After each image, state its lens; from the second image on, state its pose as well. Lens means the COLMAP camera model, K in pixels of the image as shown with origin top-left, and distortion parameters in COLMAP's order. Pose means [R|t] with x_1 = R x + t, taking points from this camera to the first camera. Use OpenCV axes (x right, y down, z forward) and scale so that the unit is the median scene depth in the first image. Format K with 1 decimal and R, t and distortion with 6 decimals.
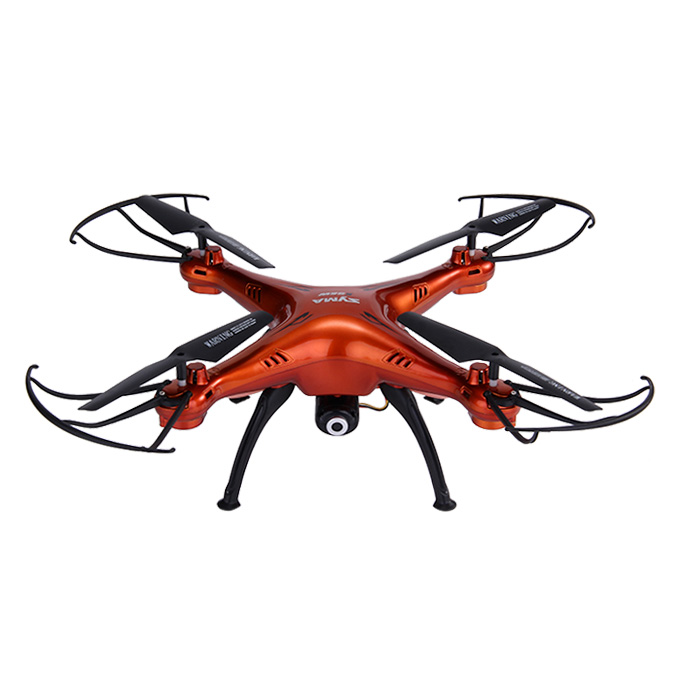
lens RADIAL K [[1826.4, 0, 339.2], [0, 1826.4, 372.5], [0, 0, 1]] dist [0.362127, 0.000000]
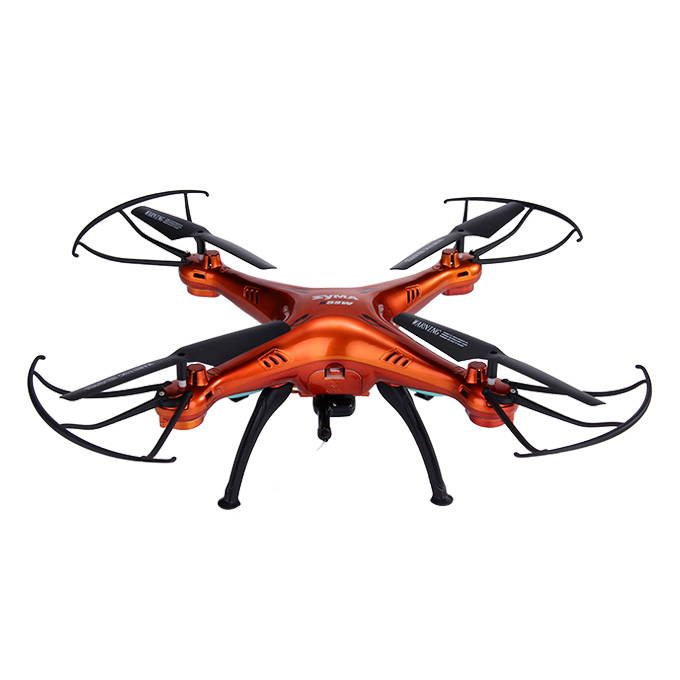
lens RADIAL K [[1388.1, 0, 338.4], [0, 1388.1, 341.7], [0, 0, 1]] dist [0.055657, 0.000000]
pose [[0.999600, -0.007343, 0.027312, -0.020179], [0.007859, 0.999792, -0.018815, -0.002250], [-0.027168, 0.019023, 0.999450, 0.229054]]
